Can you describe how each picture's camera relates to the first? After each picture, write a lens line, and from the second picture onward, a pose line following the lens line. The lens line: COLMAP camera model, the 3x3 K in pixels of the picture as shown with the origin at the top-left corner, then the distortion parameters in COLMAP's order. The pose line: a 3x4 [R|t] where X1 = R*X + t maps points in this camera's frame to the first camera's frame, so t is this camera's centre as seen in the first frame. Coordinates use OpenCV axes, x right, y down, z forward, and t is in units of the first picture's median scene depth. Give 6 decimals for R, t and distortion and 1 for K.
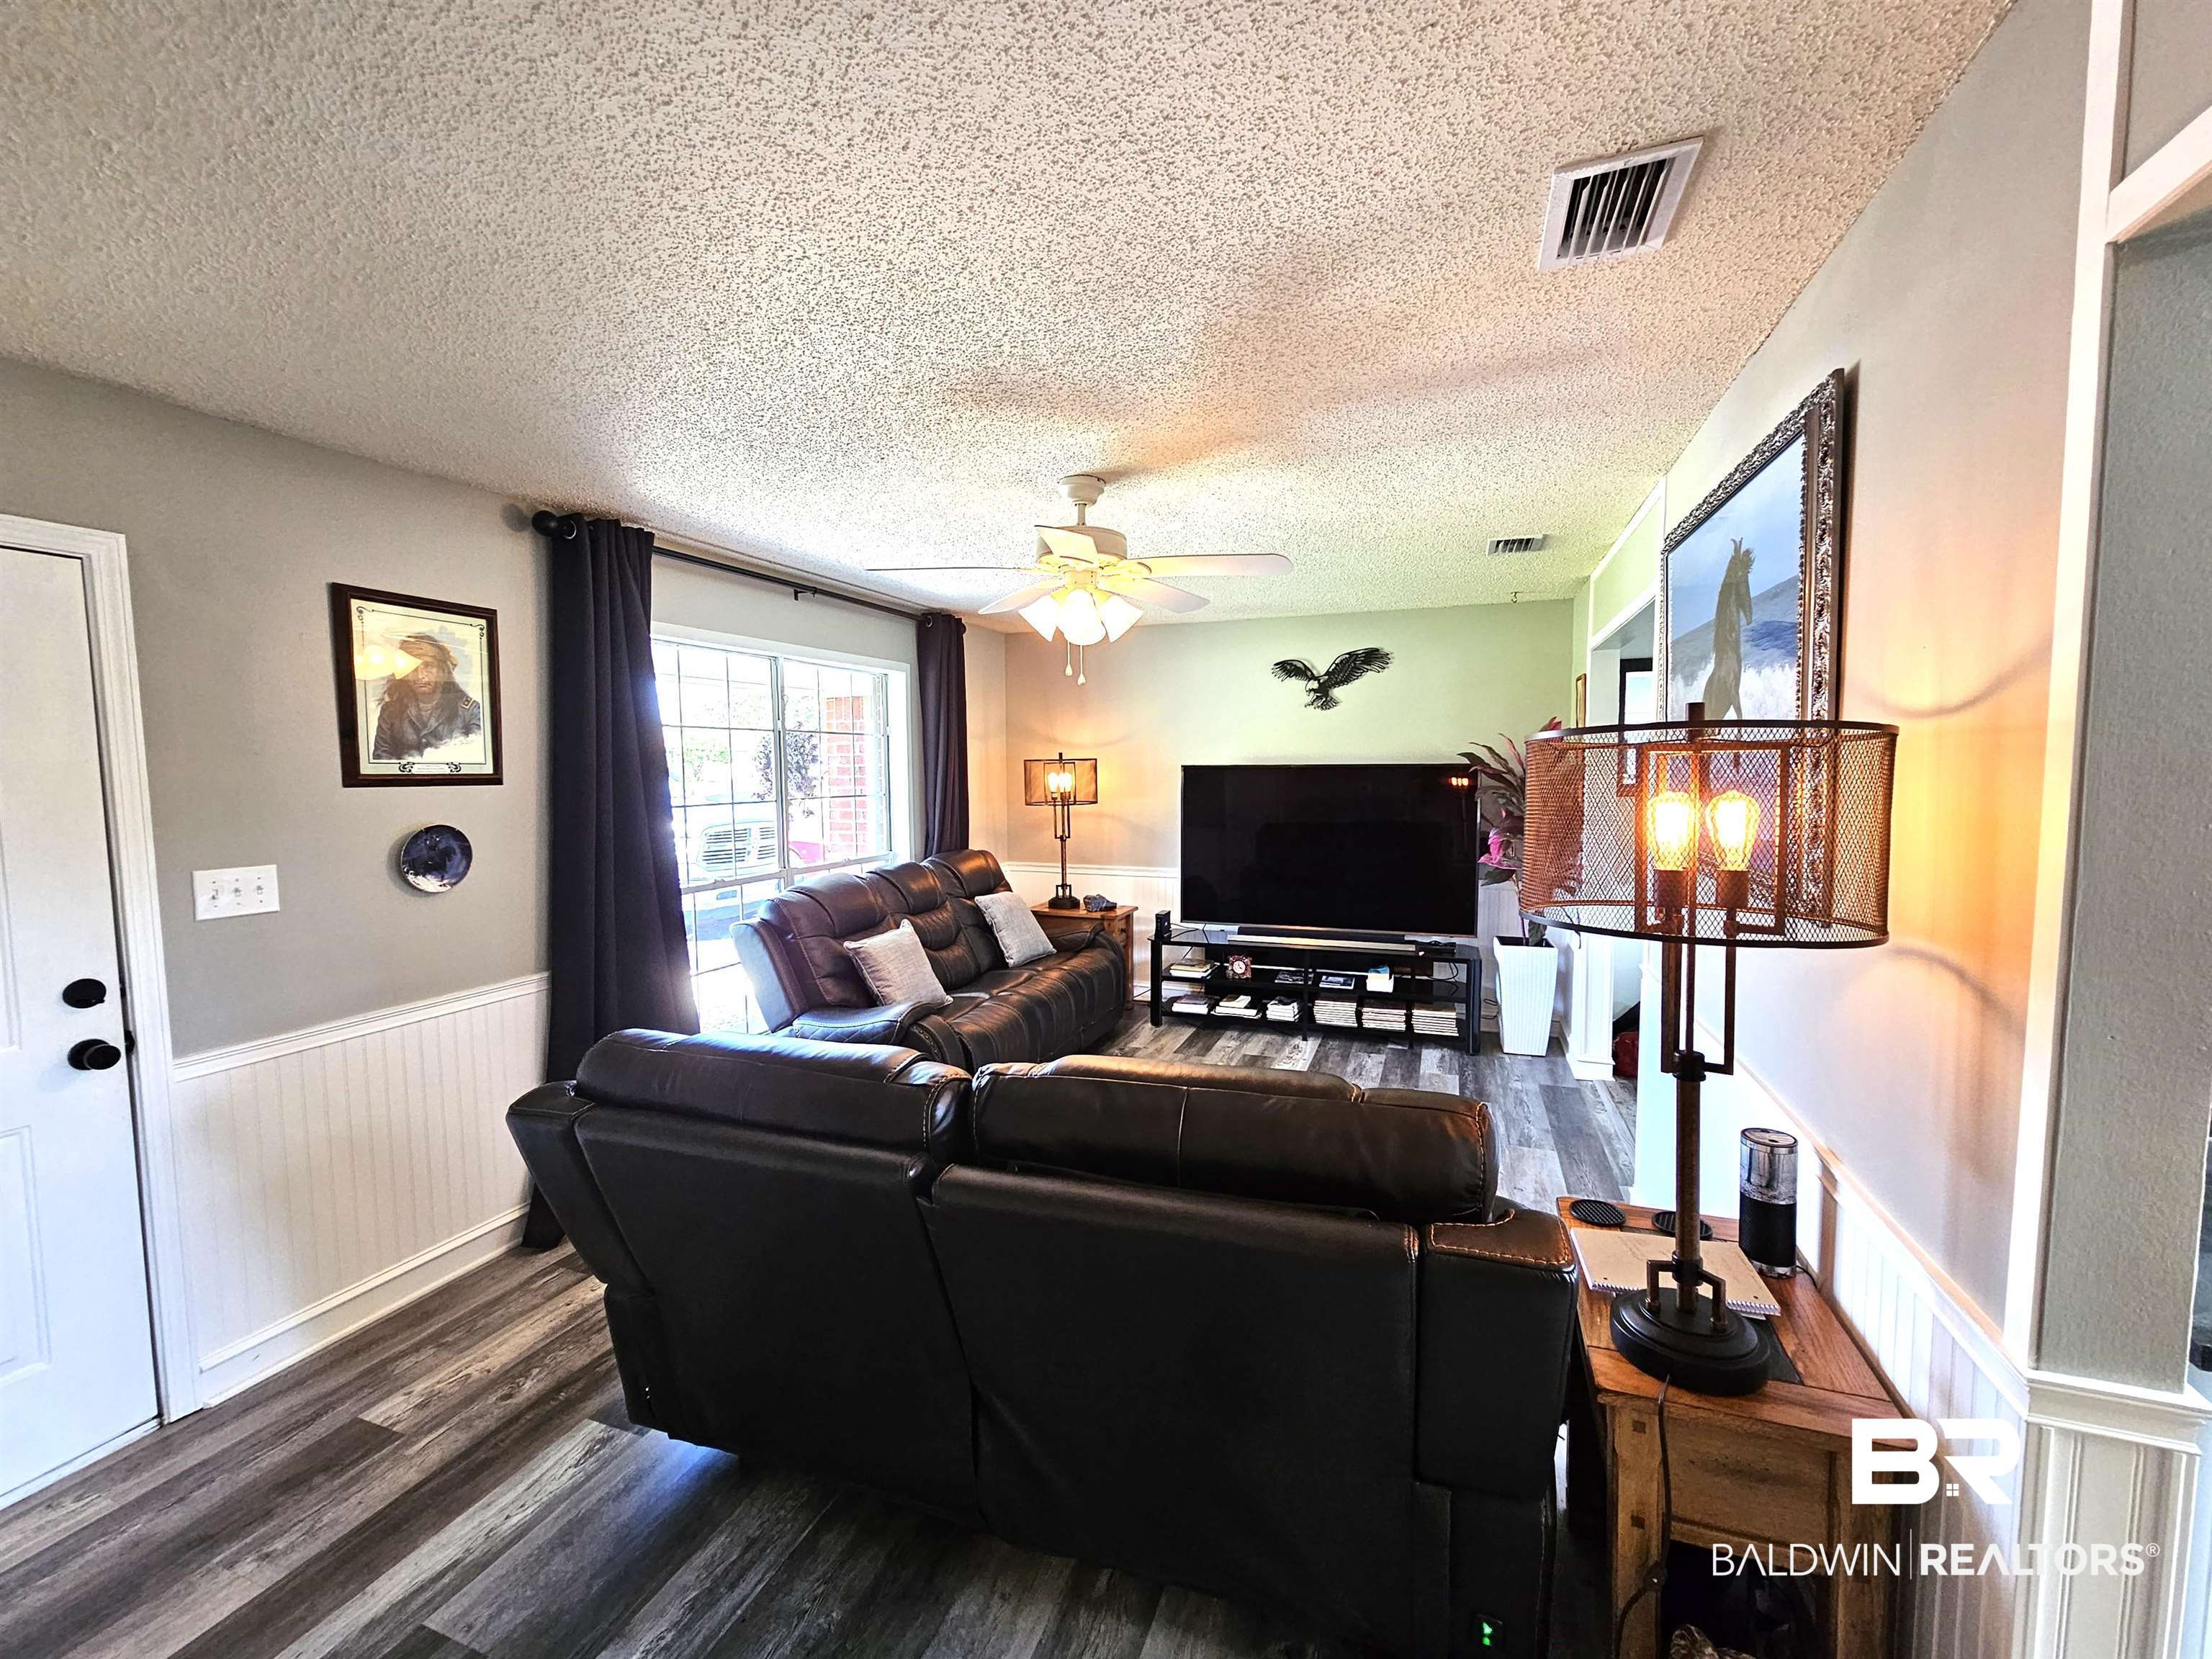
lens RADIAL K [[895.9, 0, 1107.9], [0, 895.9, 828.5], [0, 0, 1]] dist [-0.006404, 0.000208]
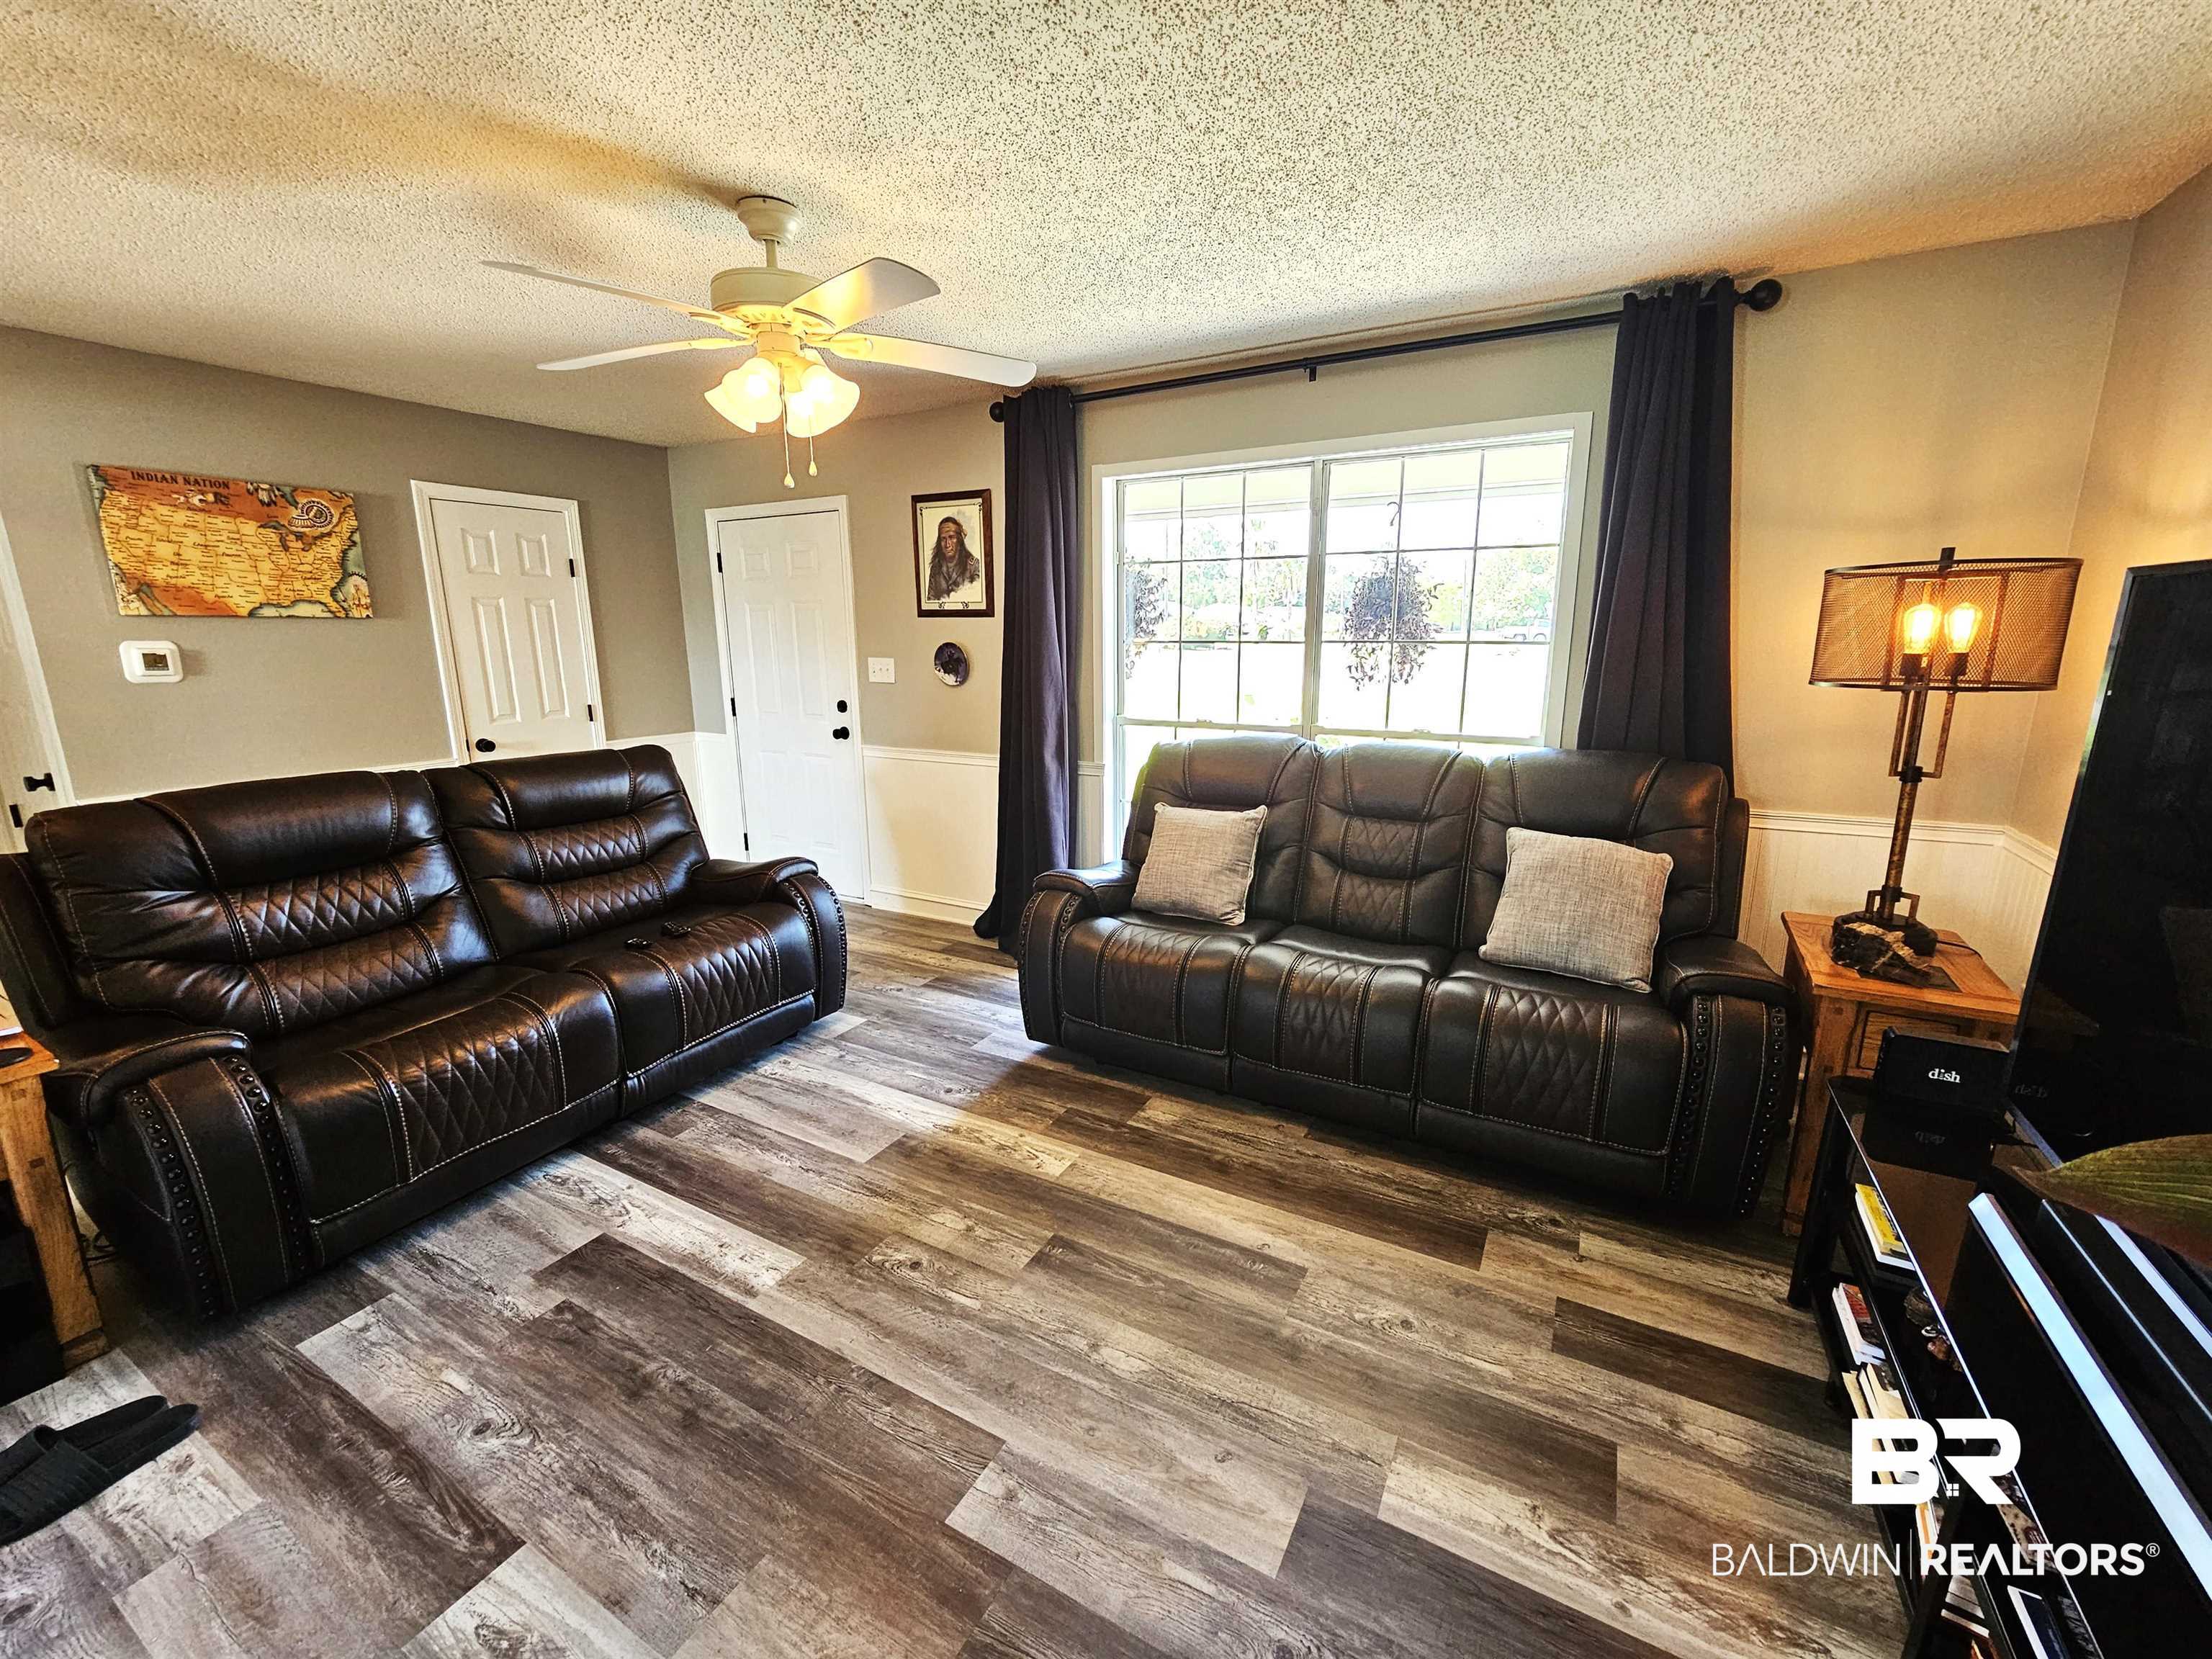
lens RADIAL K [[895.9, 0, 1100.3], [0, 895.9, 827.6], [0, 0, 1]] dist [-0.006404, 0.000208]
pose [[-0.136897, 0.229958, -0.963524, 0.771973], [-0.061721, 0.968811, 0.239990, -0.079085], [0.988661, 0.092324, -0.118434, 1.405119]]
